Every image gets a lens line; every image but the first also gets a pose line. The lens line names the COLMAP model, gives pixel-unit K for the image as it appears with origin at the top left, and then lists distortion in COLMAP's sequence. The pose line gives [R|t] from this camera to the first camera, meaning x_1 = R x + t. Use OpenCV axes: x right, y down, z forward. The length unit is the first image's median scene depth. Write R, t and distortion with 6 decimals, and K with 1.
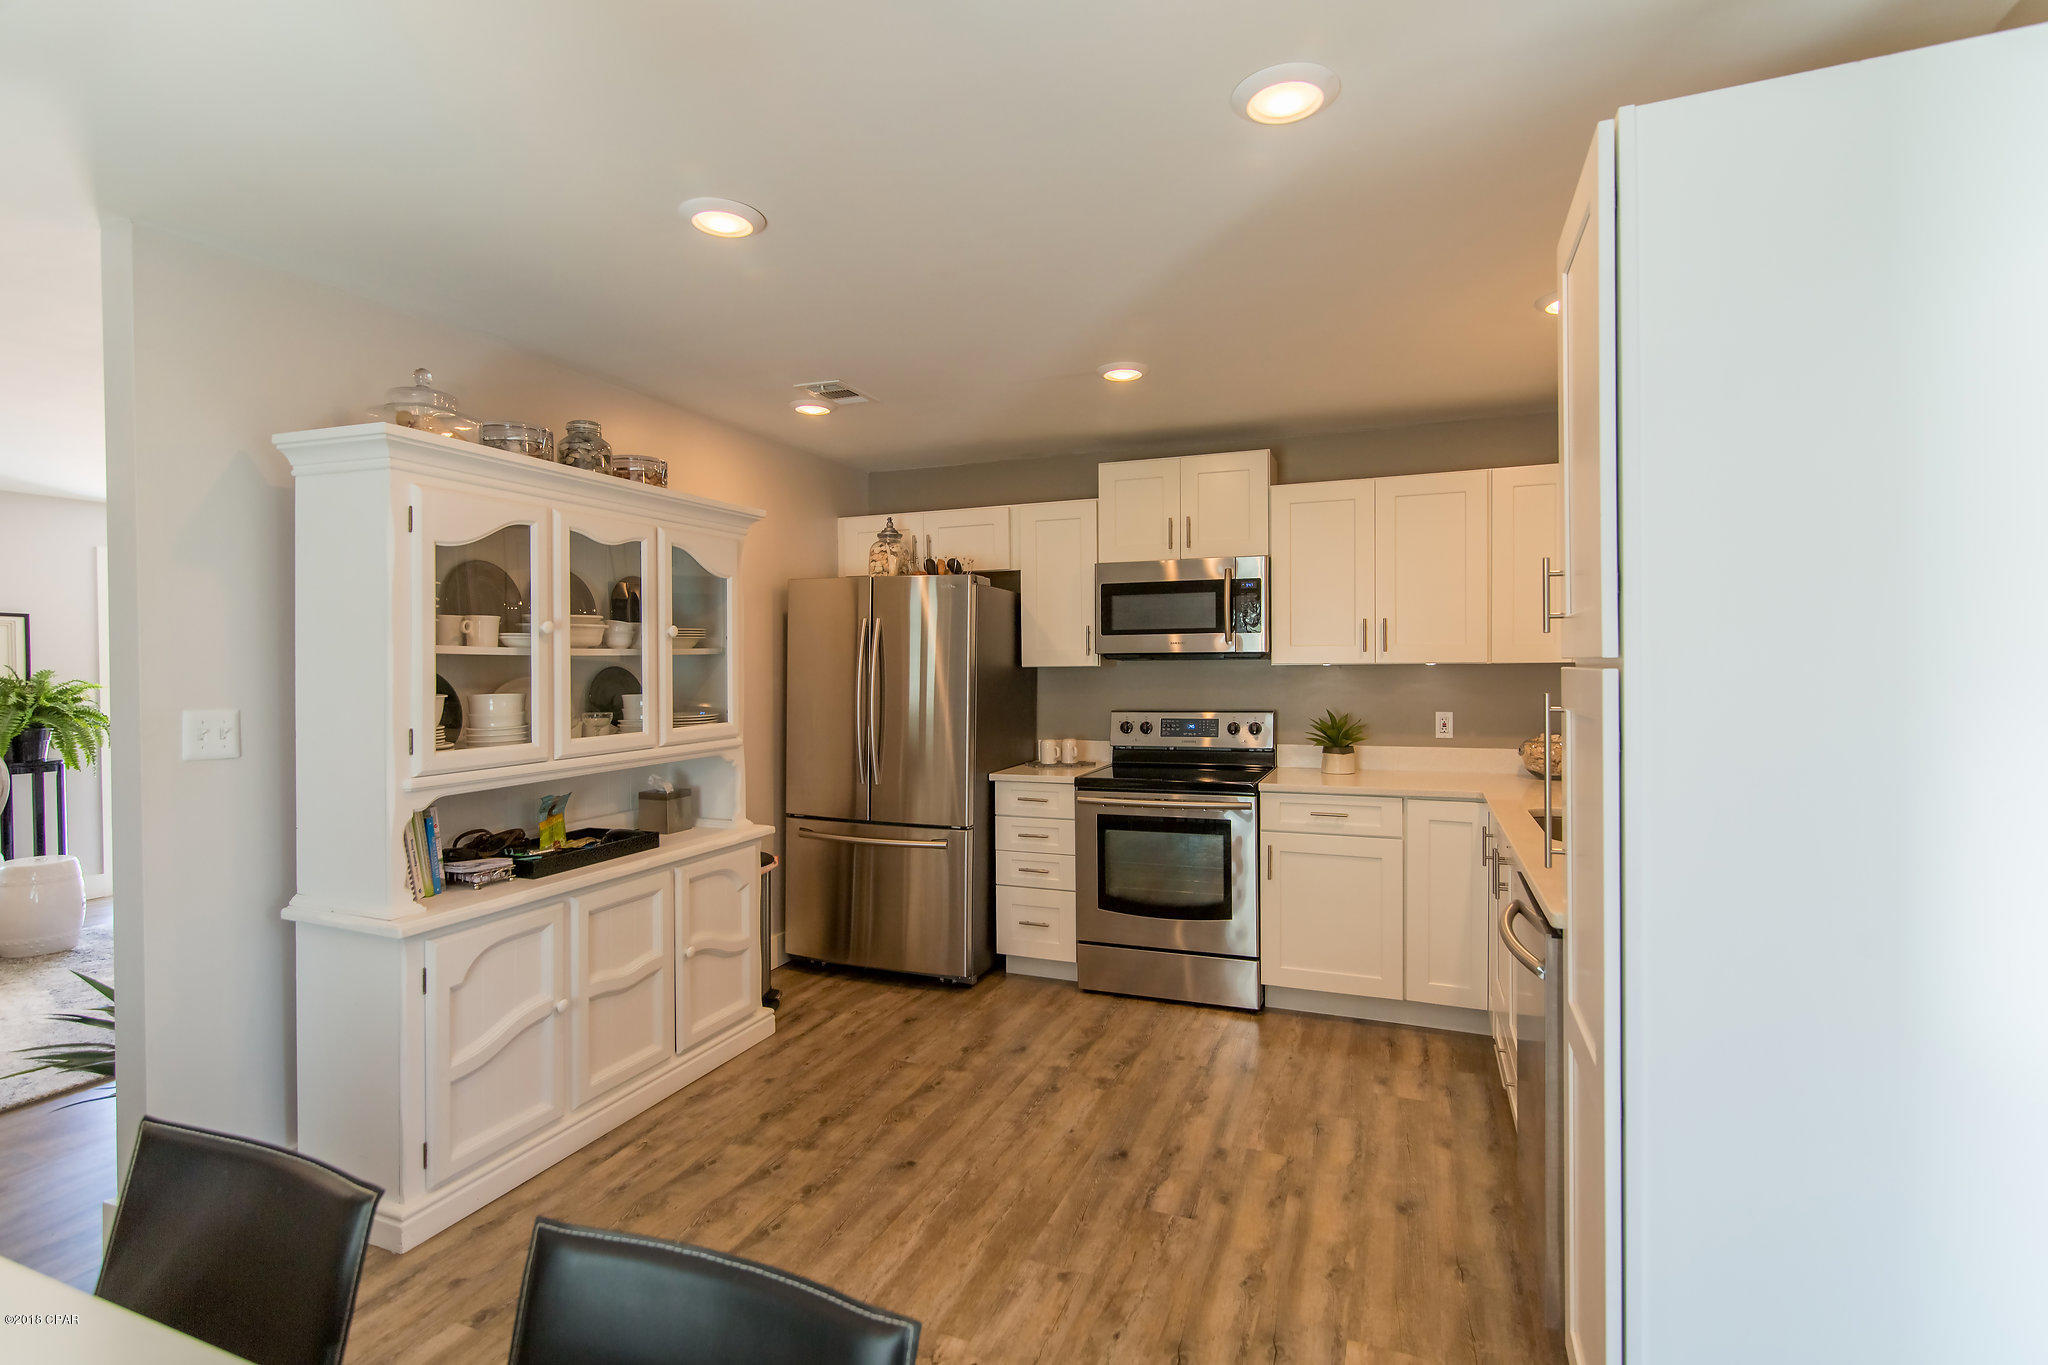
lens RADIAL K [[962.7, 0, 1014.3], [0, 962.7, 675.1], [0, 0, 1]] dist [-0.001438, -0.000407]
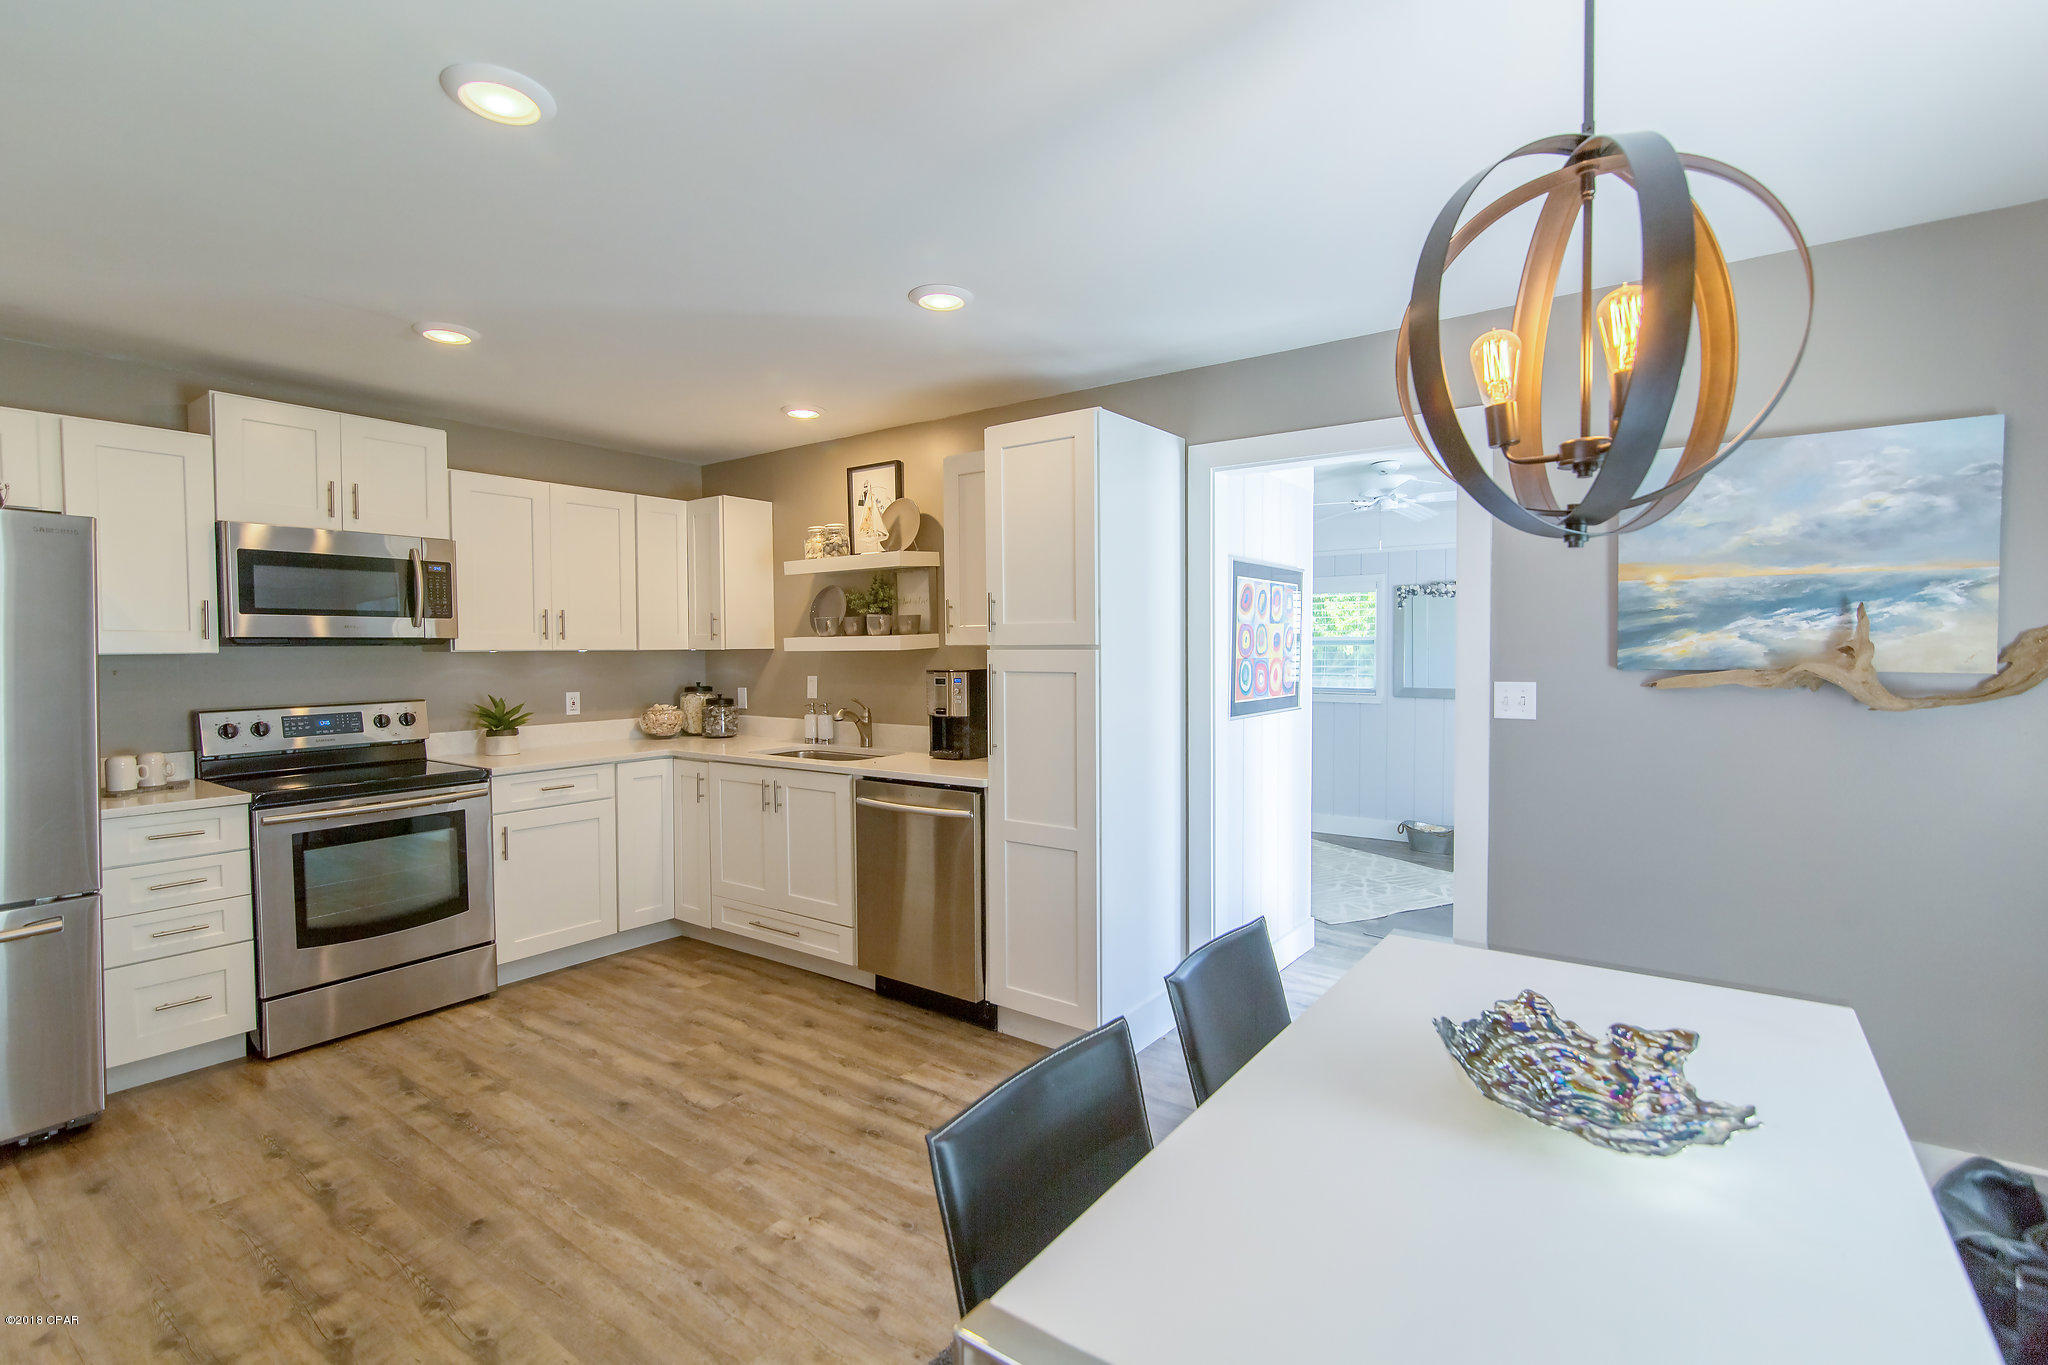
lens RADIAL K [[931.2, 0, 1015.6], [0, 931.2, 675.4], [0, 0, 1]] dist [-0.001718, 0.000366]
pose [[0.247977, -0.024158, 0.968465, -0.546569], [0.013329, 0.999679, 0.021523, 0.001078], [-0.968674, 0.007572, 0.248220, 0.219708]]
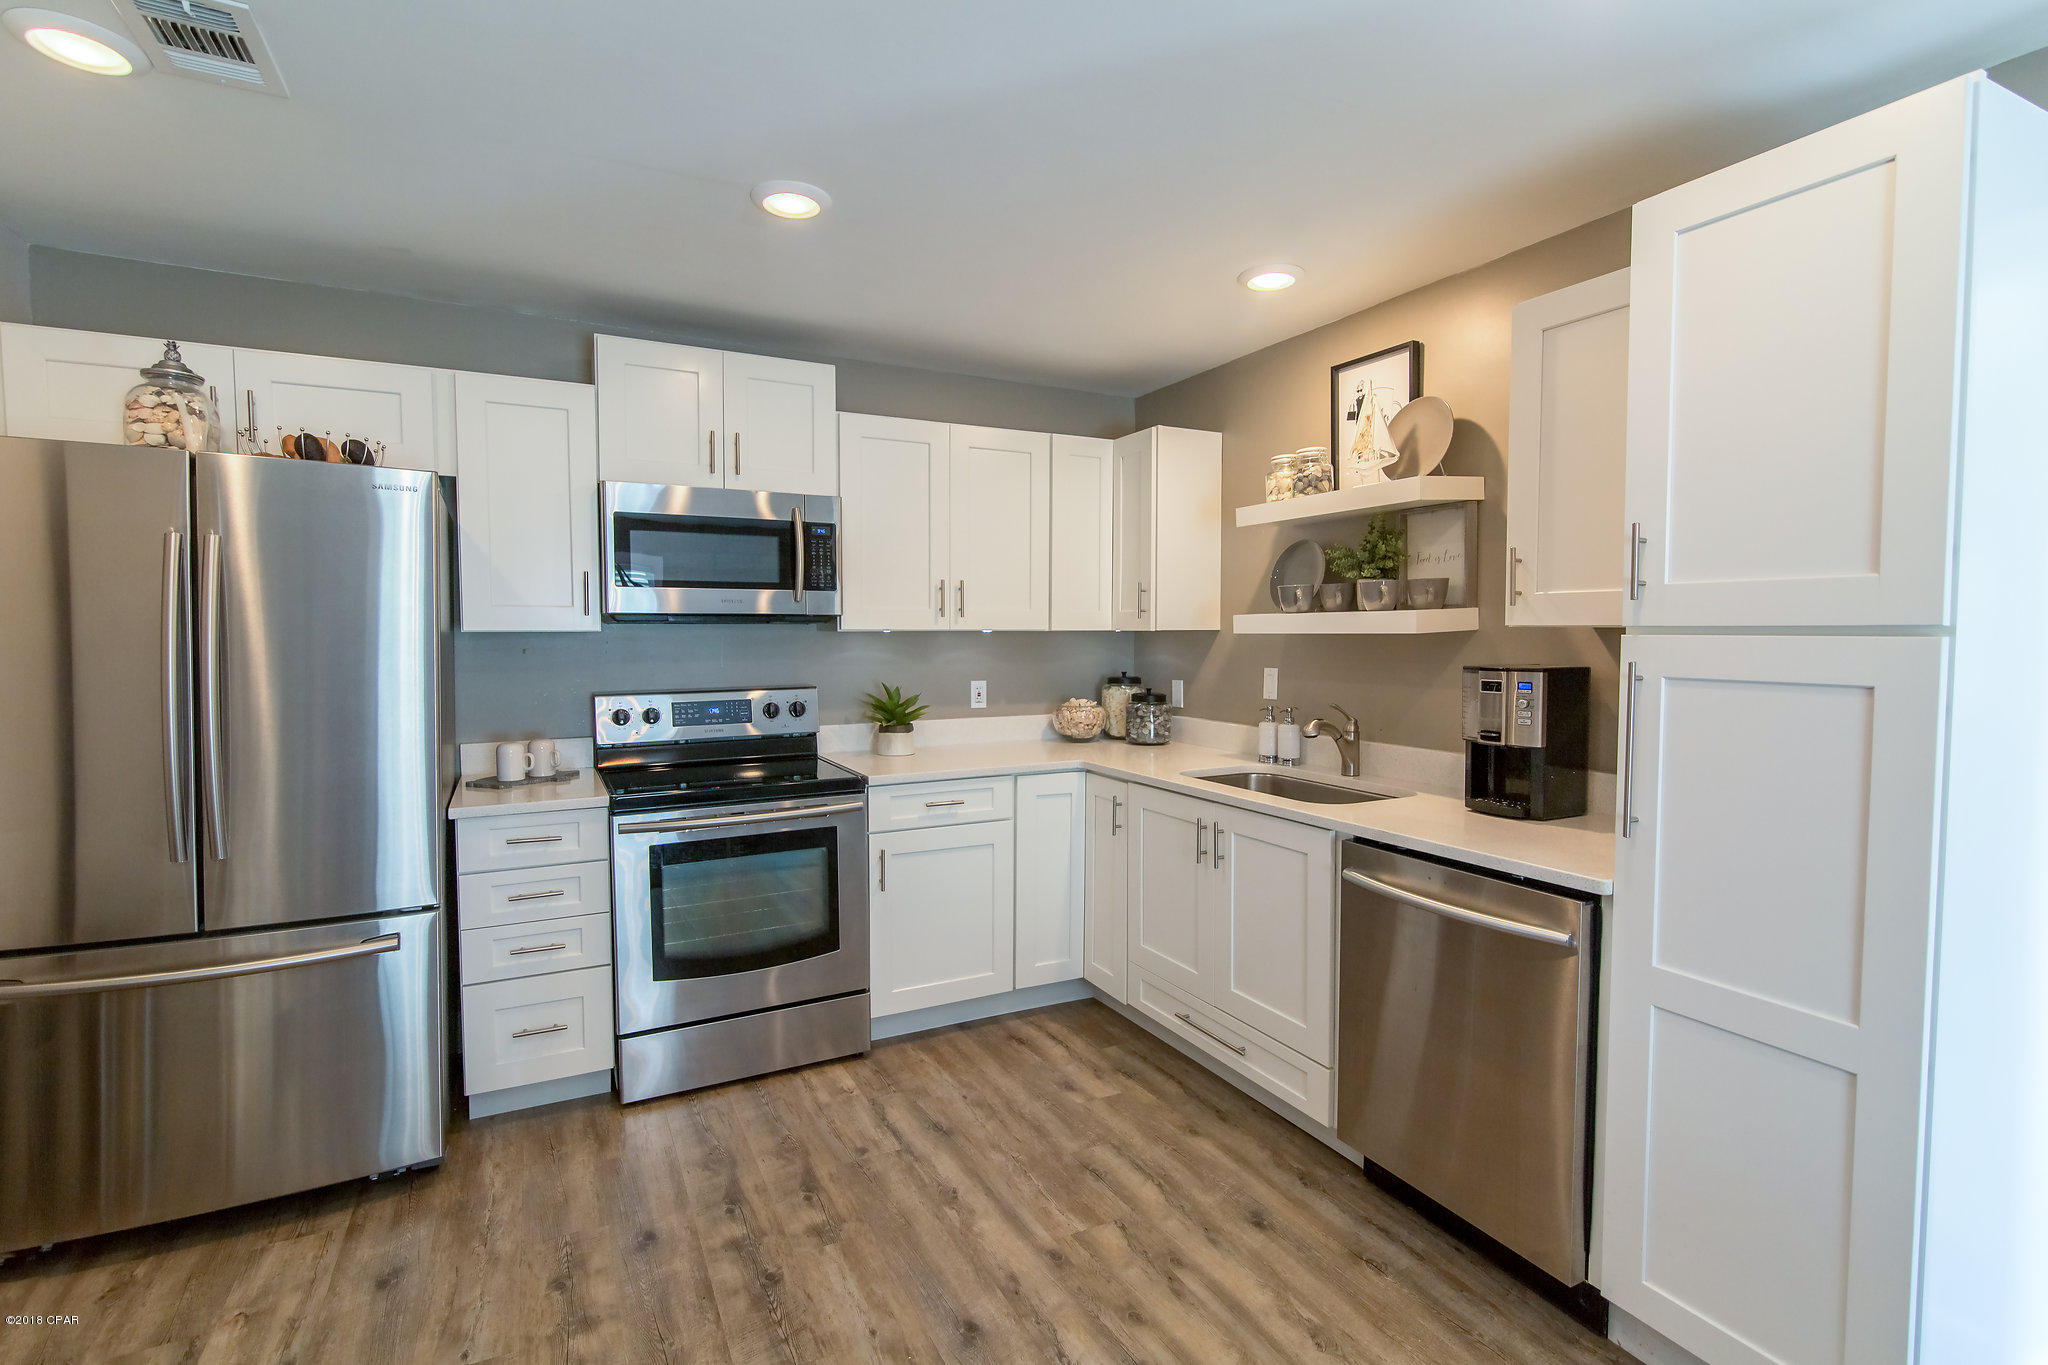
lens RADIAL K [[948.4, 0, 1022.4], [0, 948.4, 676.4], [0, 0, 1]] dist [-0.001079, -0.000698]
pose [[0.652892, -0.030239, 0.756848, -0.261905], [0.002467, 0.999282, 0.037797, -0.002154], [-0.757447, -0.022810, 0.652498, 0.374071]]
